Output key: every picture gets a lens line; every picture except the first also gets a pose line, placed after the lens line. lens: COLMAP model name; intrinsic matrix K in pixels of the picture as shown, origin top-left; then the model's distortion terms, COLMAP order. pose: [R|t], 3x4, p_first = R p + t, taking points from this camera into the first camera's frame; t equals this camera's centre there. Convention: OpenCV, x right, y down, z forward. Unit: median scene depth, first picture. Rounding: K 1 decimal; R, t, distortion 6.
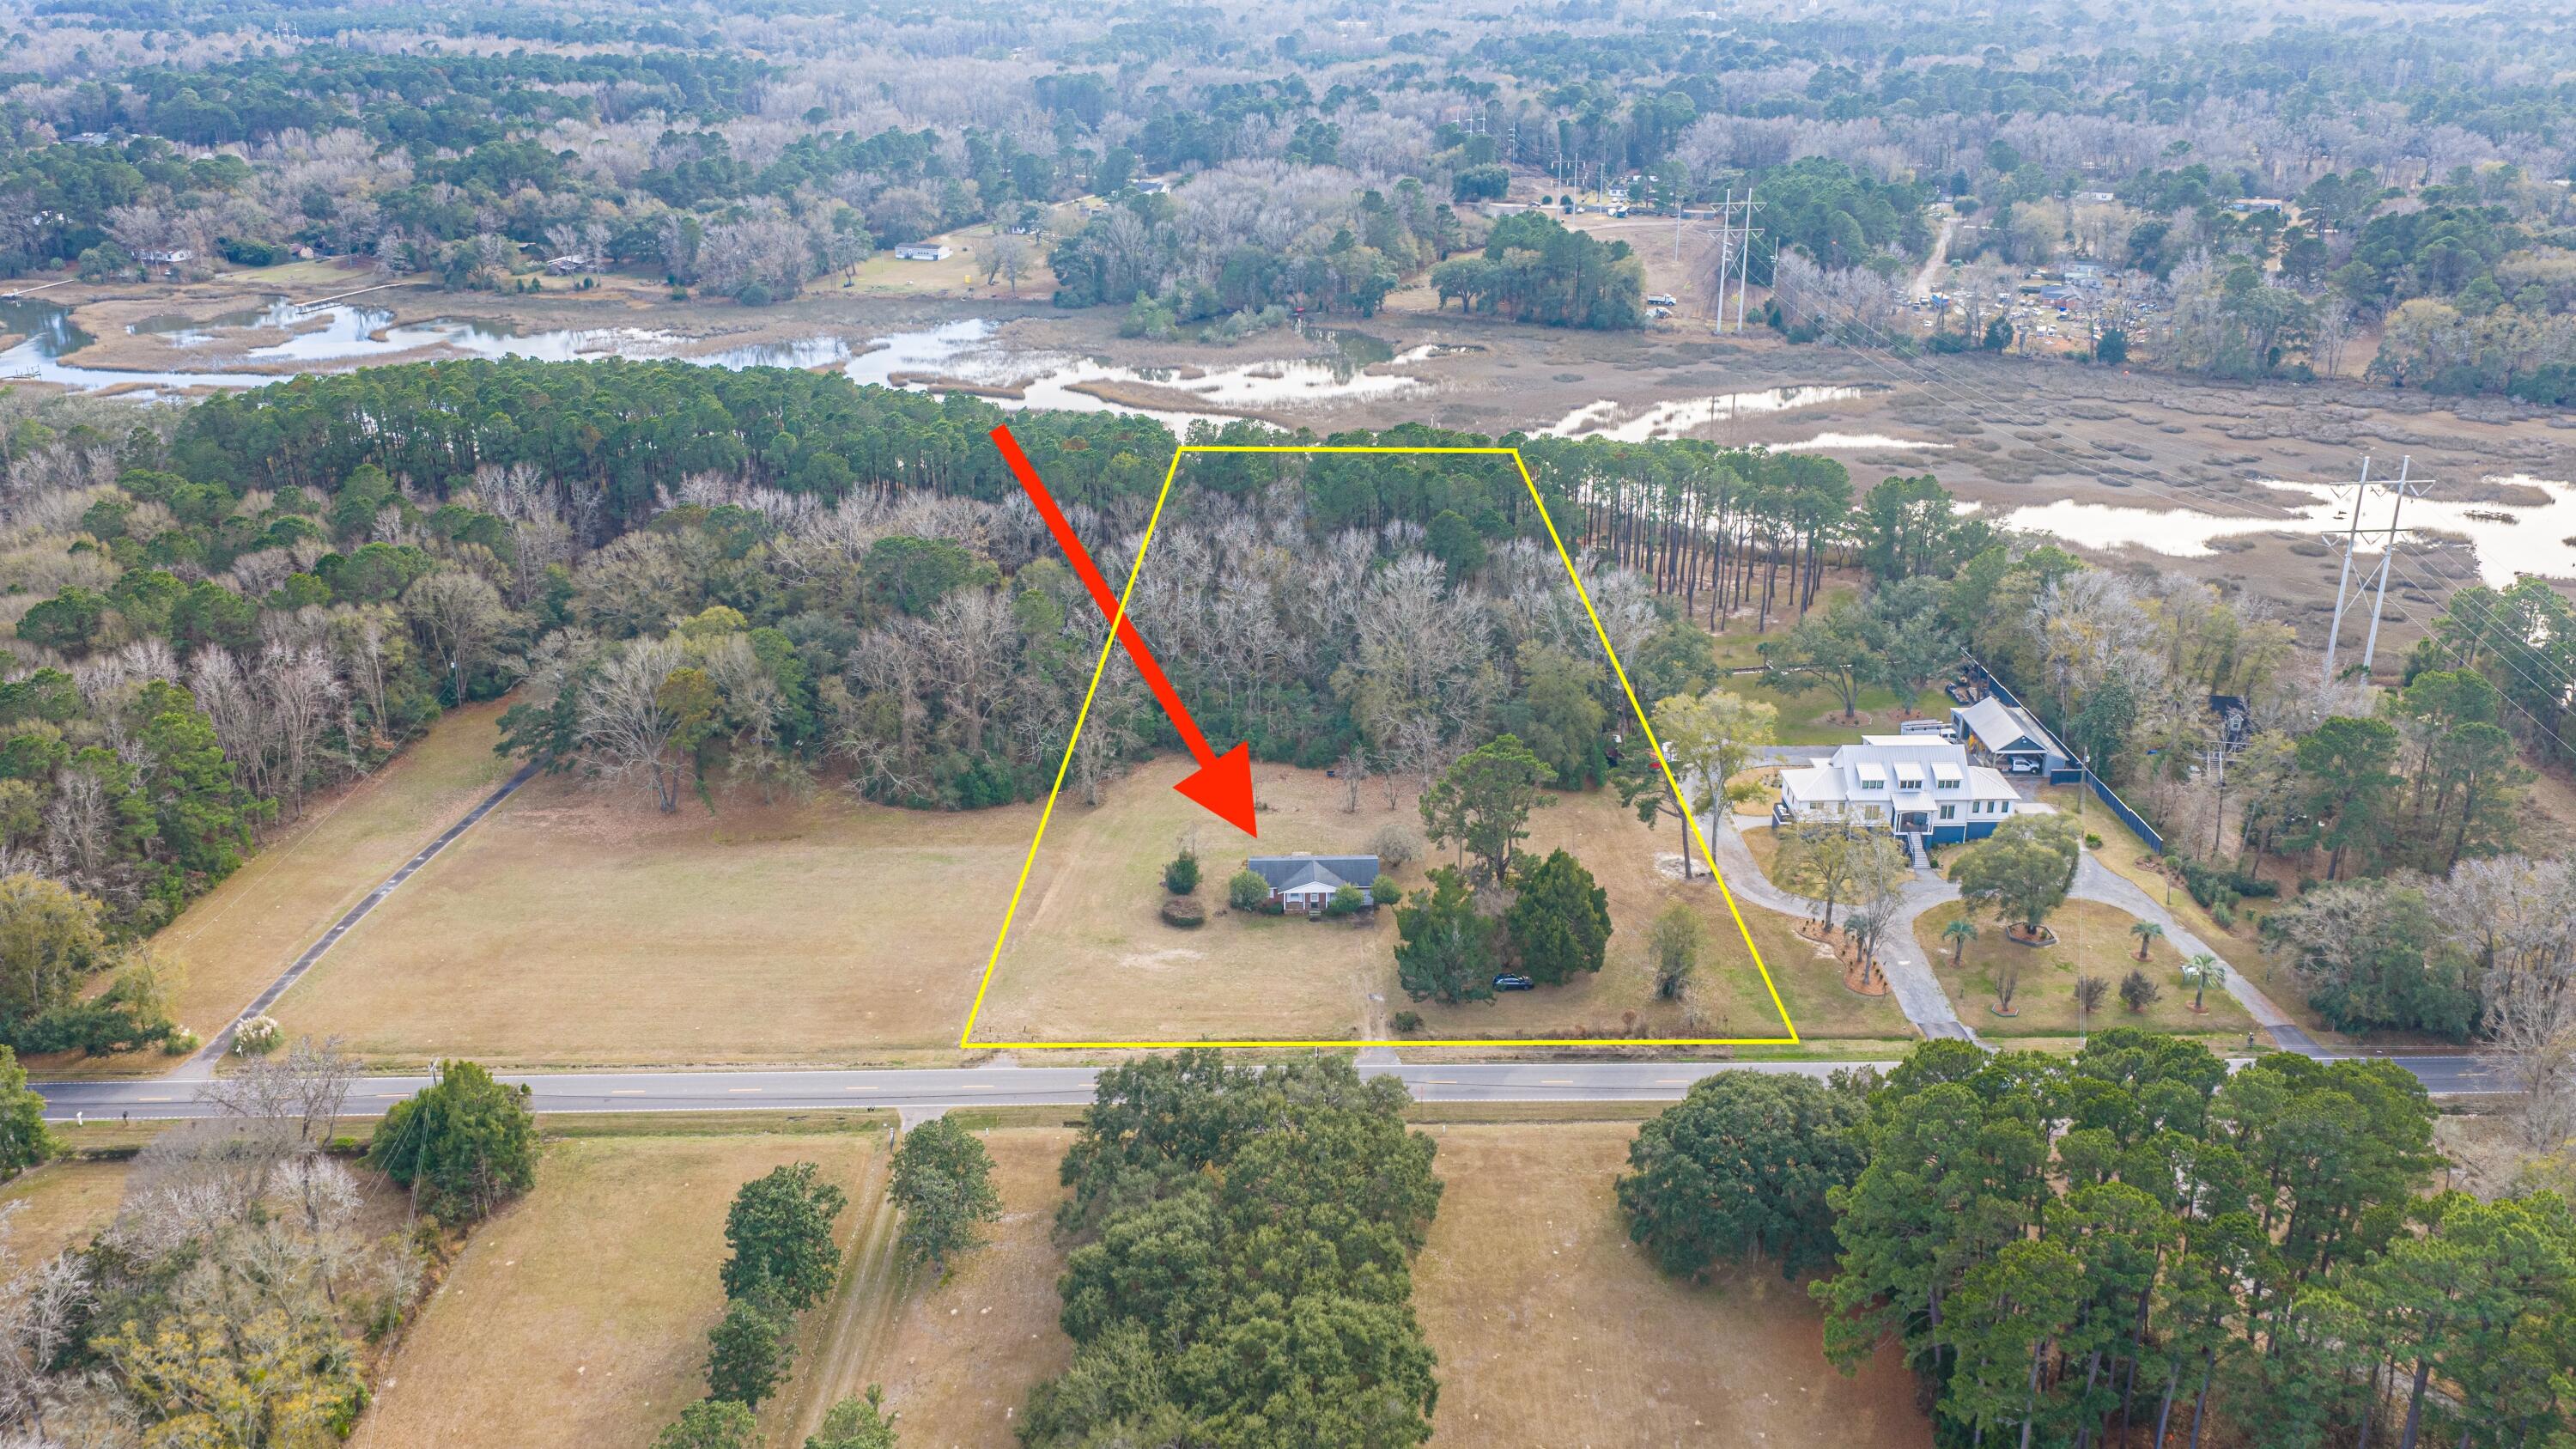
lens RADIAL K [[2142.4, 0, 1284.5], [0, 2142.4, 724.5], [0, 0, 1]] dist [0.026835, -0.054054]
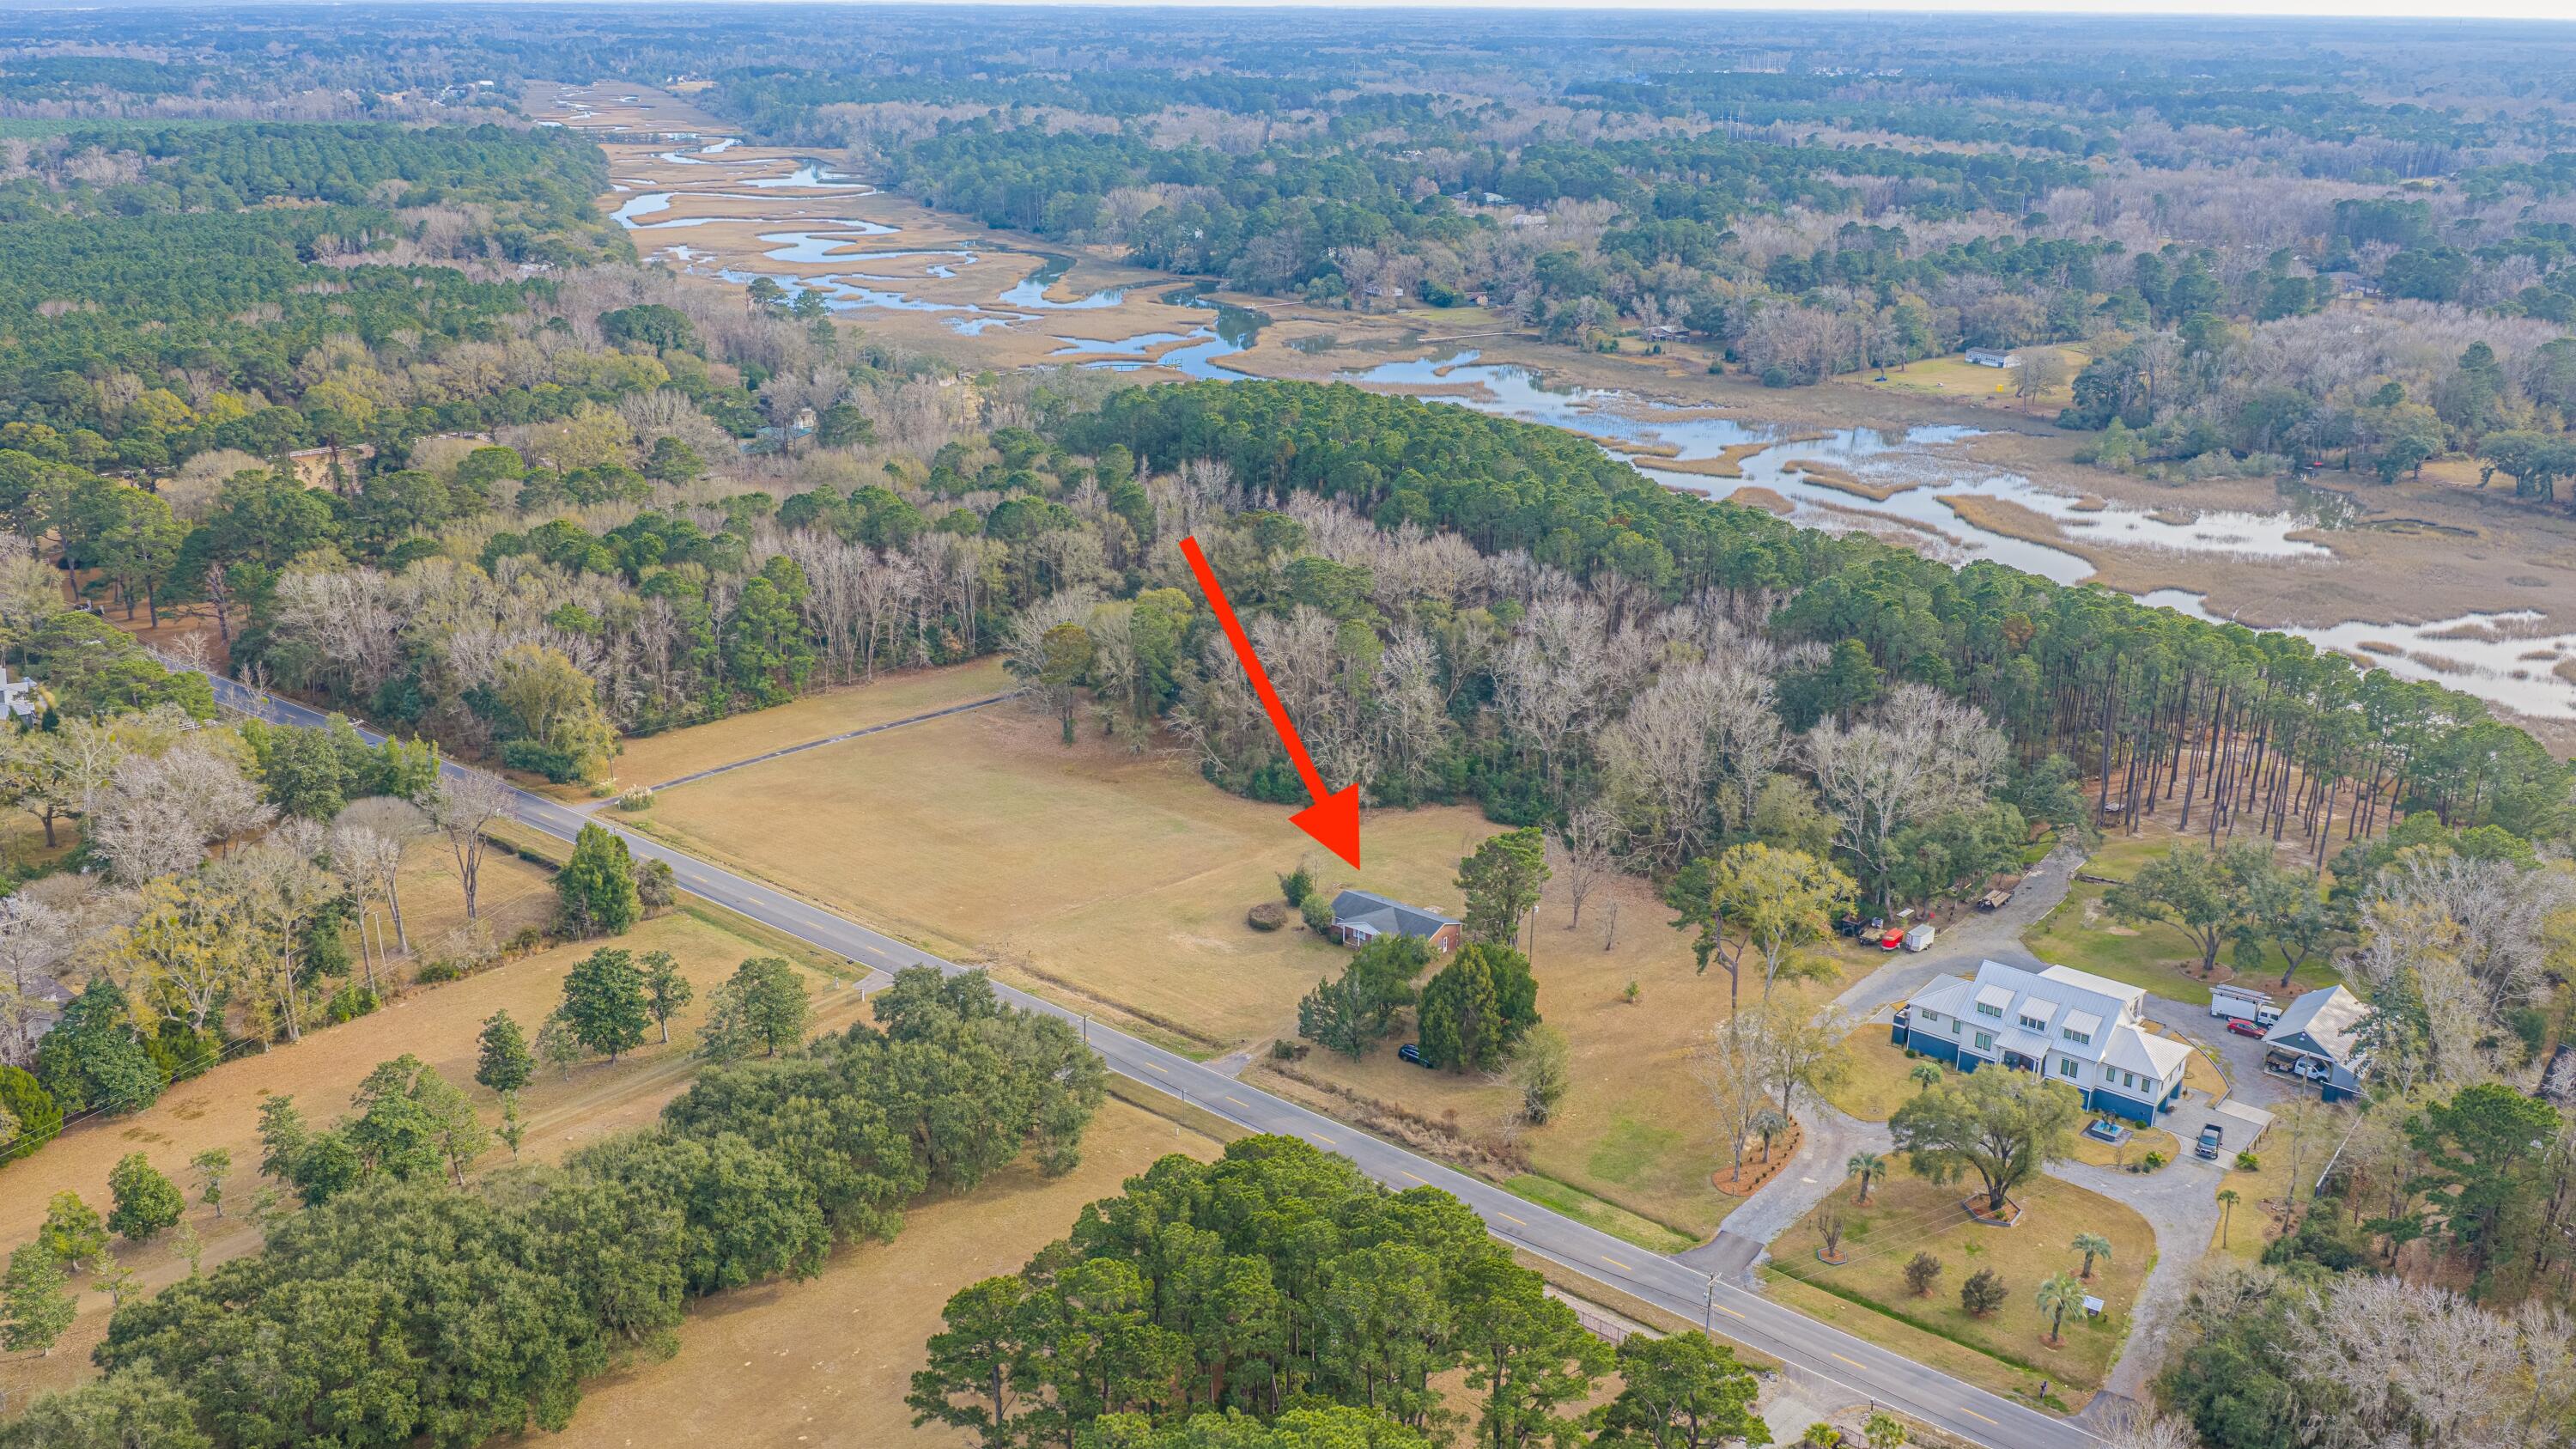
lens RADIAL K [[2142.4, 0, 1285.4], [0, 2142.4, 724.1], [0, 0, 1]] dist [0.026835, -0.054054]
pose [[0.760401, 0.217639, -0.611902, 0.547651], [-0.244843, 0.968725, 0.040290, -0.047607], [0.601533, 0.119183, 0.789907, 0.130128]]
